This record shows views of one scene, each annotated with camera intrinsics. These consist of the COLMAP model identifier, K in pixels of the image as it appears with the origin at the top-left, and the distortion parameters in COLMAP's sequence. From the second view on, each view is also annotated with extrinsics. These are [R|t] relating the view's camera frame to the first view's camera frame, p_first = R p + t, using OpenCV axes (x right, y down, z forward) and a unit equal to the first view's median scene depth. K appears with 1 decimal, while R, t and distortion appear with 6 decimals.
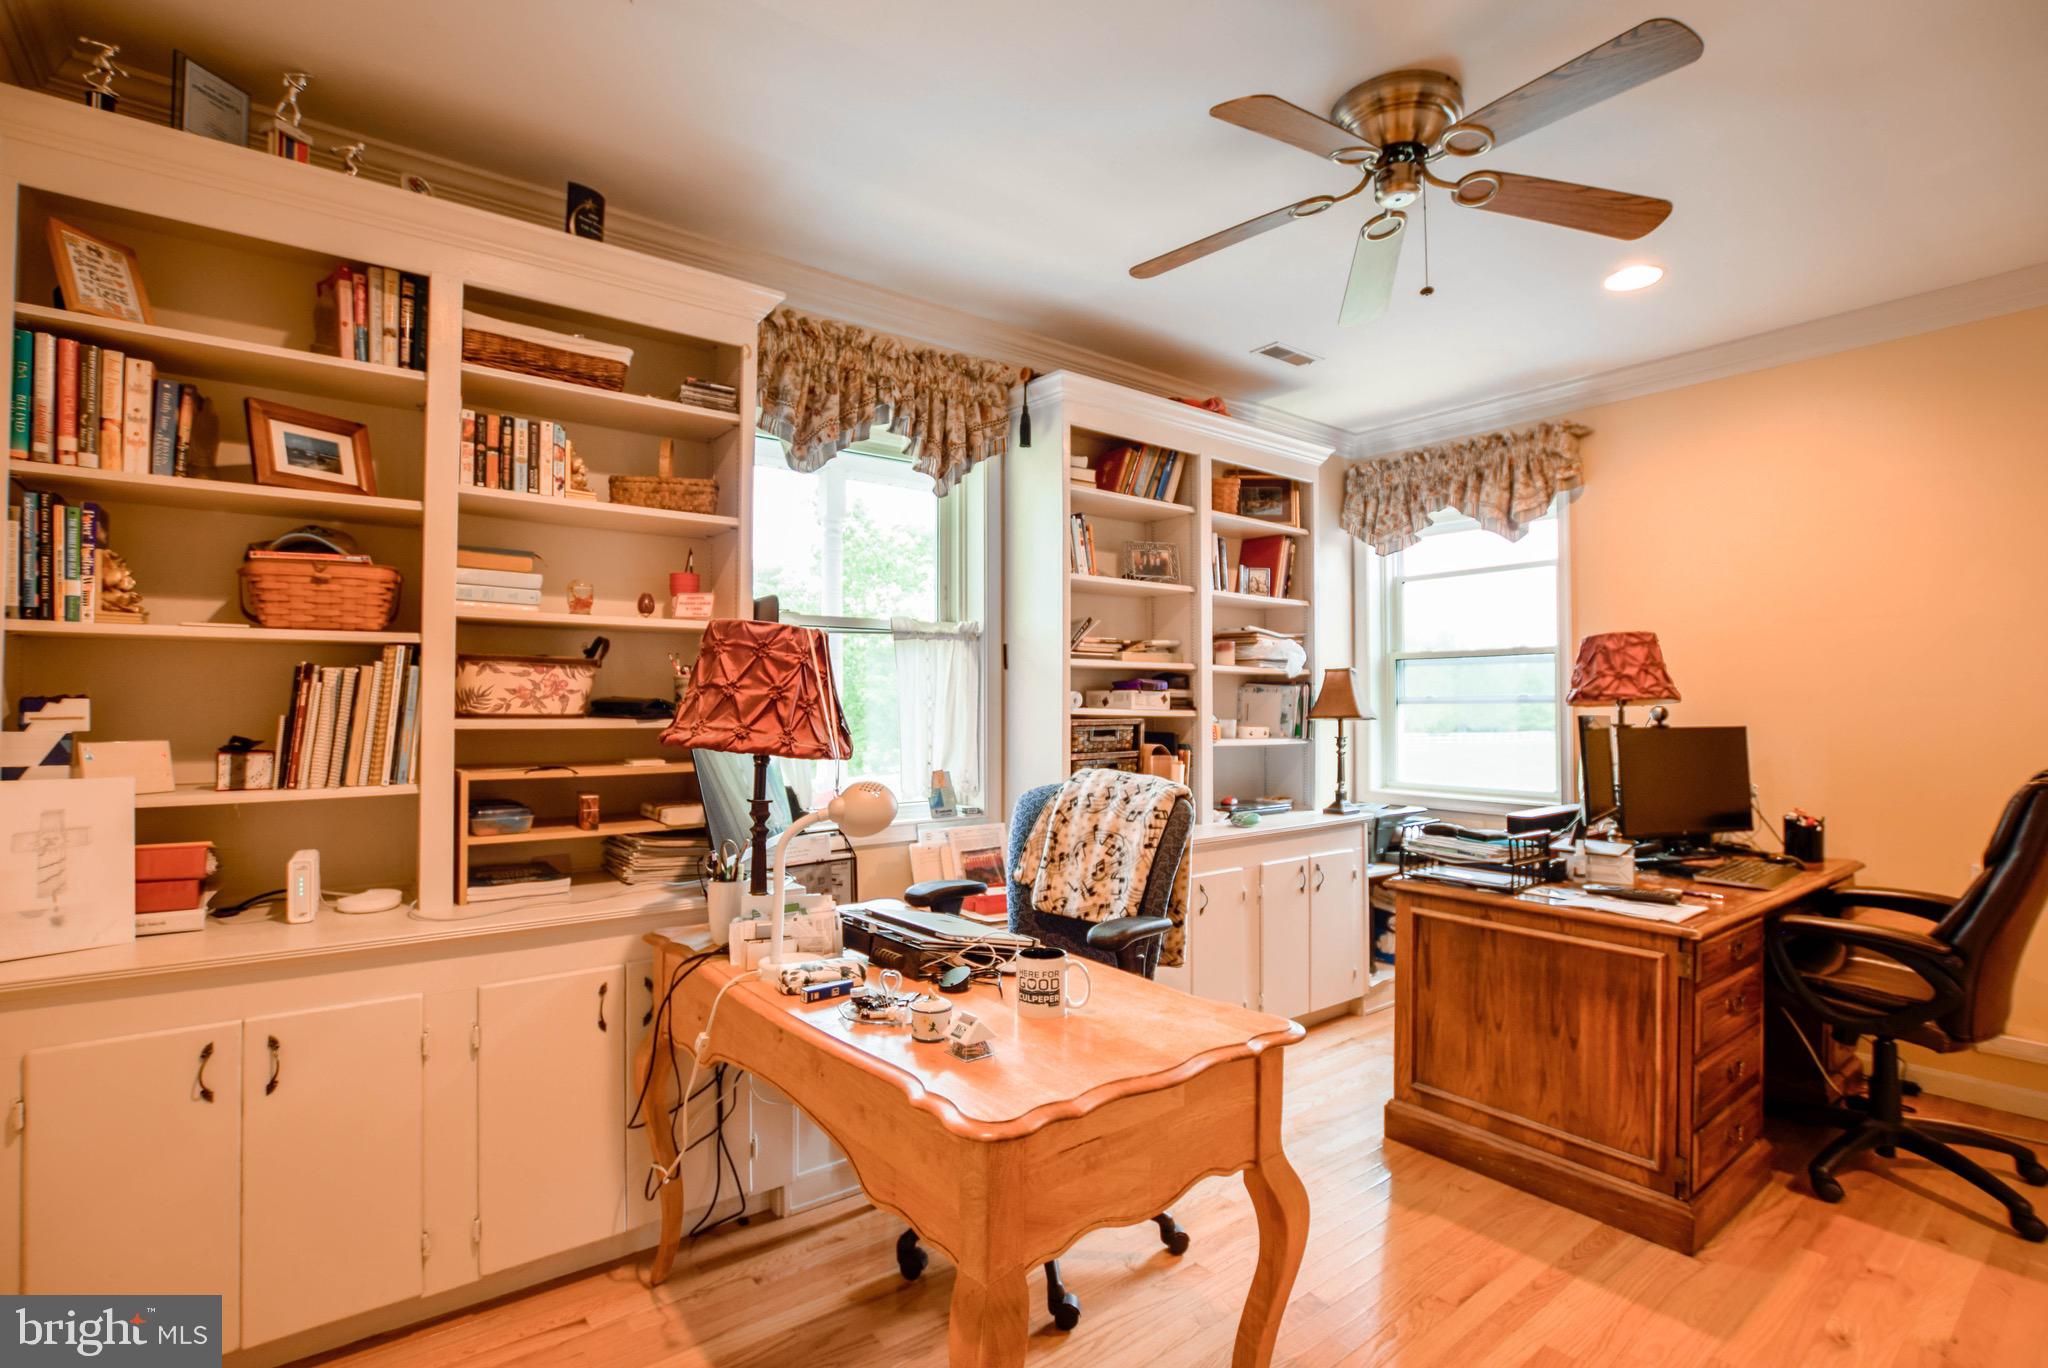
lens RADIAL K [[952.4, 0, 1021.9], [0, 952.4, 691.1], [0, 0, 1]] dist [-0.003608, -0.000119]
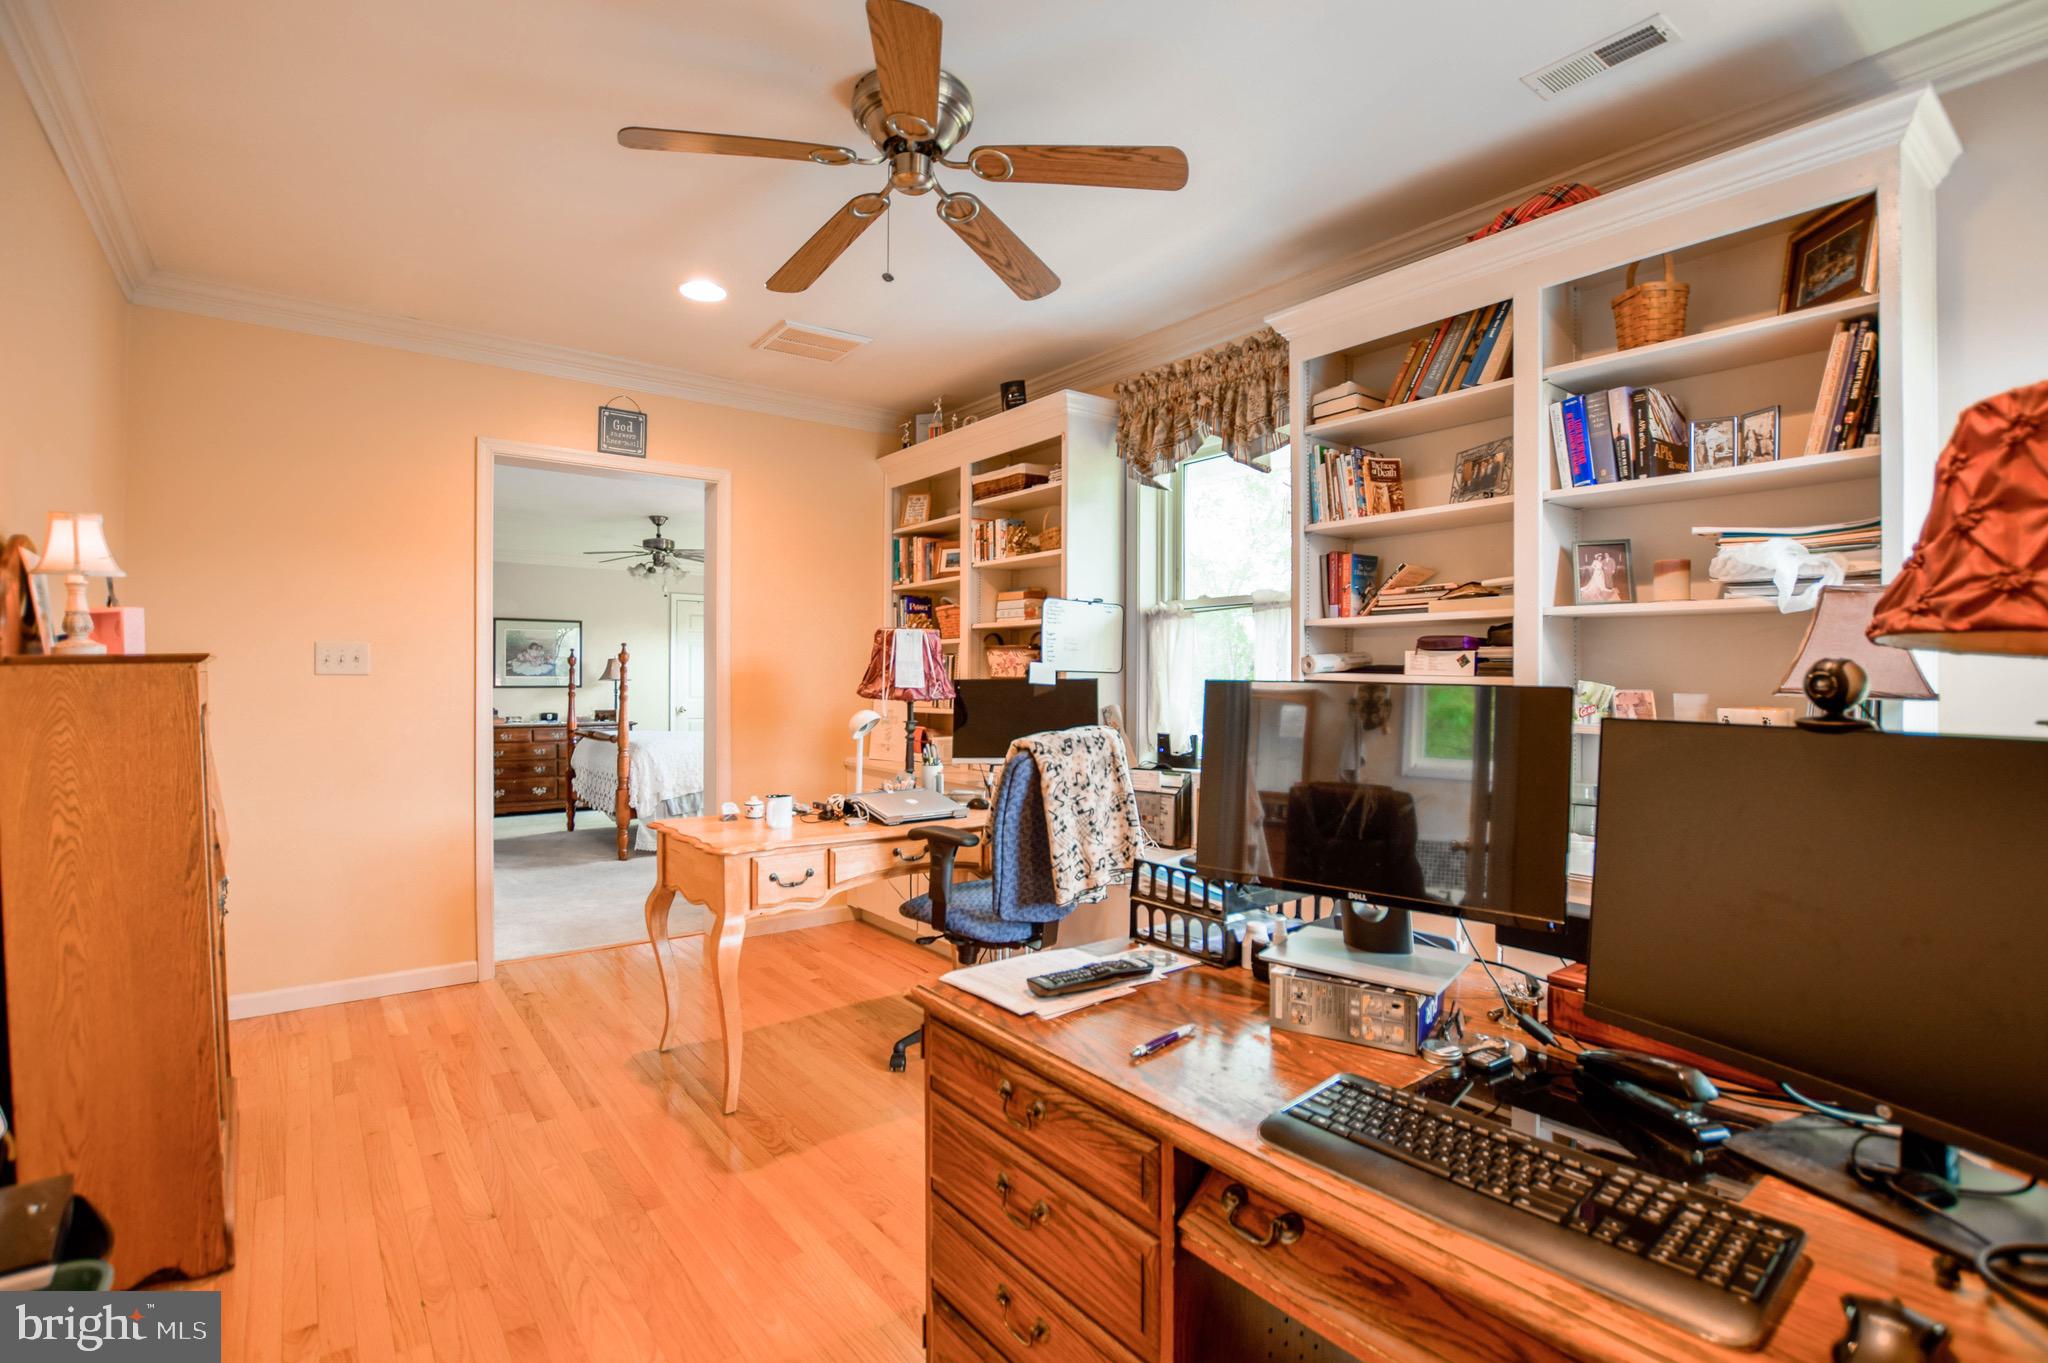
lens RADIAL K [[946.1, 0, 1023.1], [0, 946.1, 682.0], [0, 0, 1]] dist [0.001353, 0.000071]
pose [[0.010705, 0.012484, -0.999865, 1.229469], [0.018500, 0.999748, 0.012681, 0.012838], [0.999772, -0.018634, 0.010471, 0.921945]]
